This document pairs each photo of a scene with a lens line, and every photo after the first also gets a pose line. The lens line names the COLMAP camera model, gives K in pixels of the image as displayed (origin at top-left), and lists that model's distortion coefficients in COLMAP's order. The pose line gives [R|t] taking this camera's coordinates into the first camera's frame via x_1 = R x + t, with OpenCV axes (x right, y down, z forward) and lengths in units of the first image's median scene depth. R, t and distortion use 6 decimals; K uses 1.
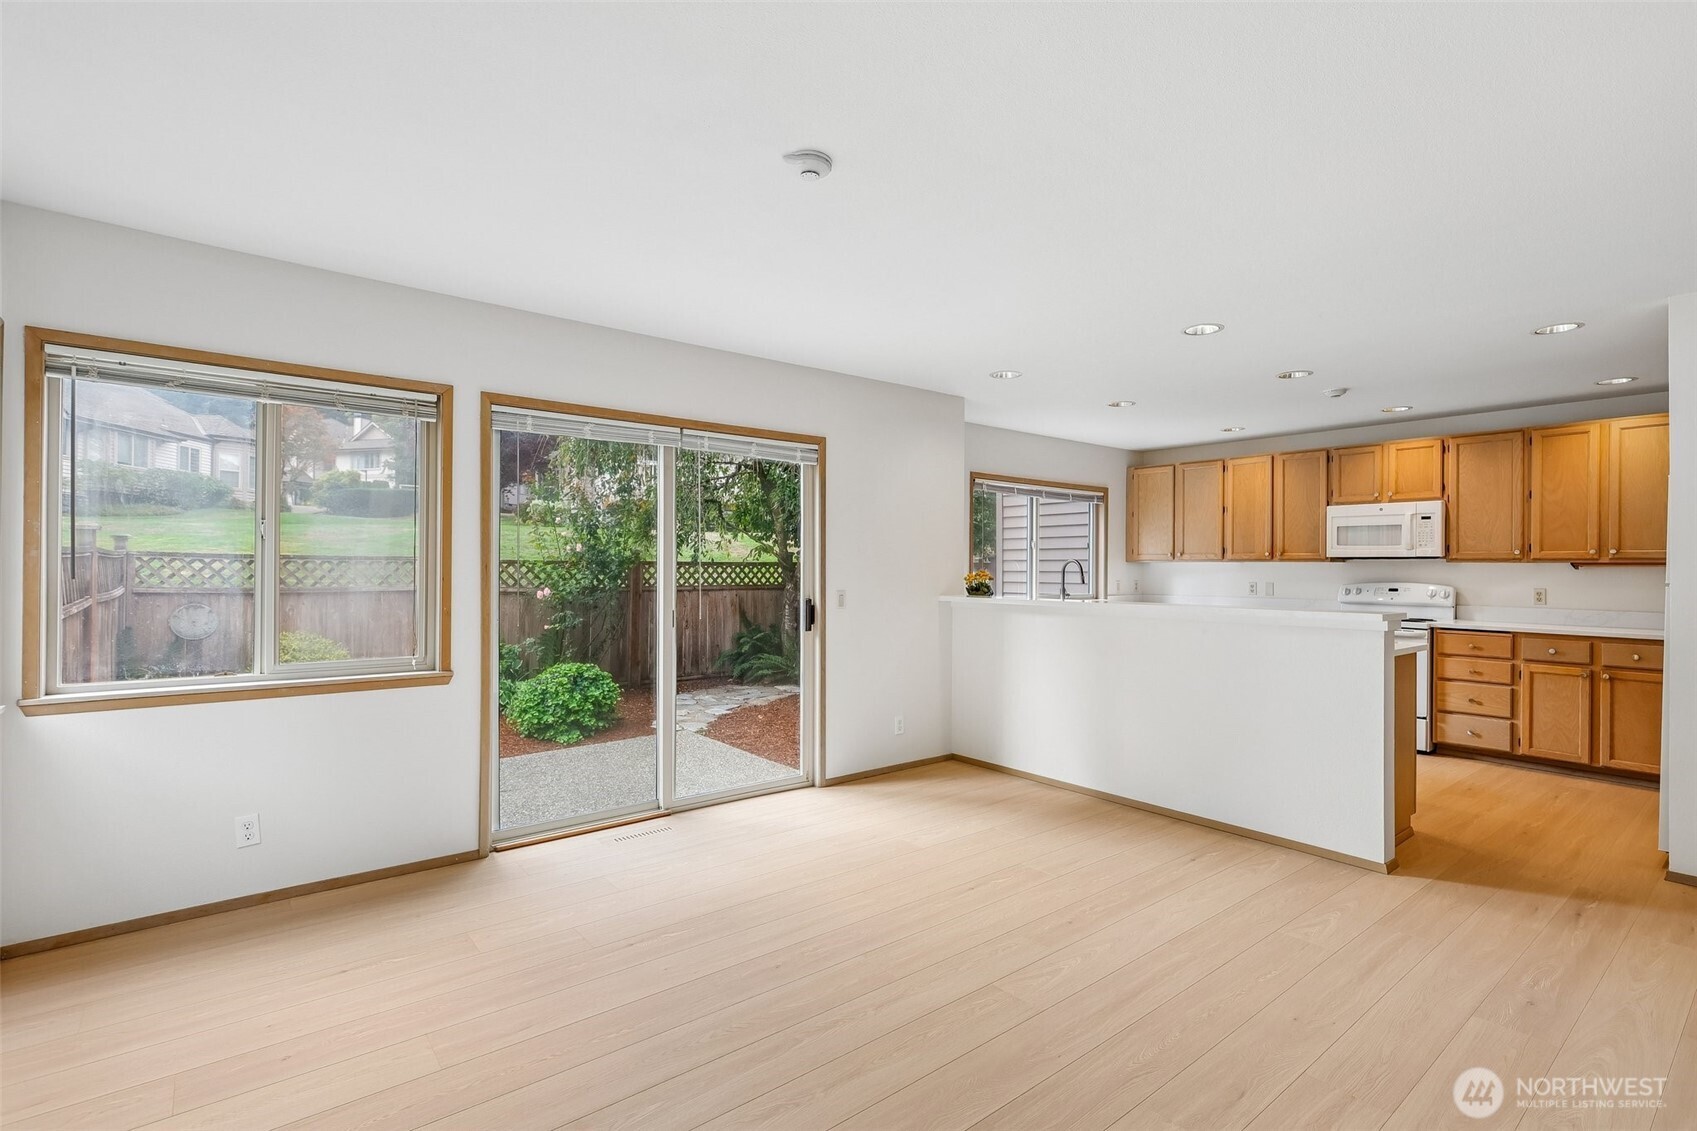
lens RADIAL K [[810.0, 0, 859.3], [0, 810.0, 560.7], [0, 0, 1]] dist [-0.005784, -0.000498]
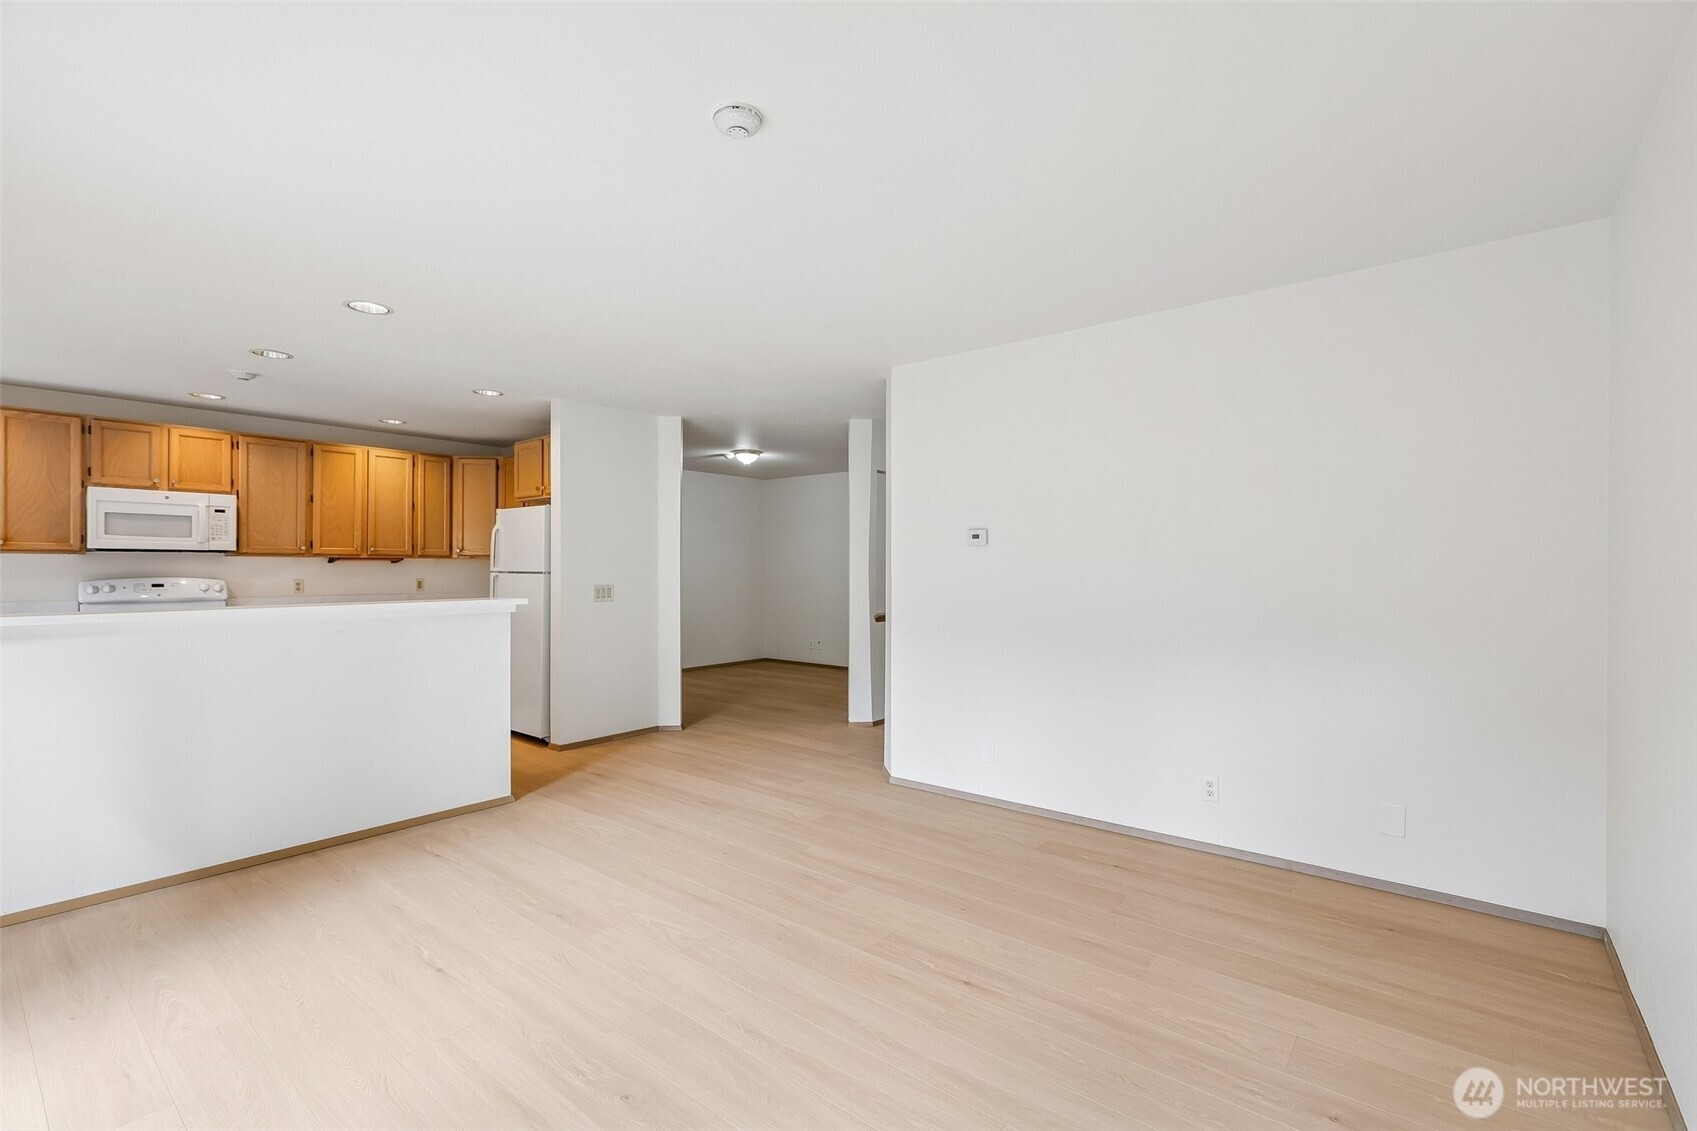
lens RADIAL K [[760.7, 0, 856.2], [0, 760.7, 572.8], [0, 0, 1]] dist [0.007335, 0.000825]
pose [[-0.217620, -0.014410, 0.975927, -0.380664], [-0.010259, 0.999870, 0.012476, 0.002768], [-0.975980, -0.007297, -0.217740, 0.435851]]
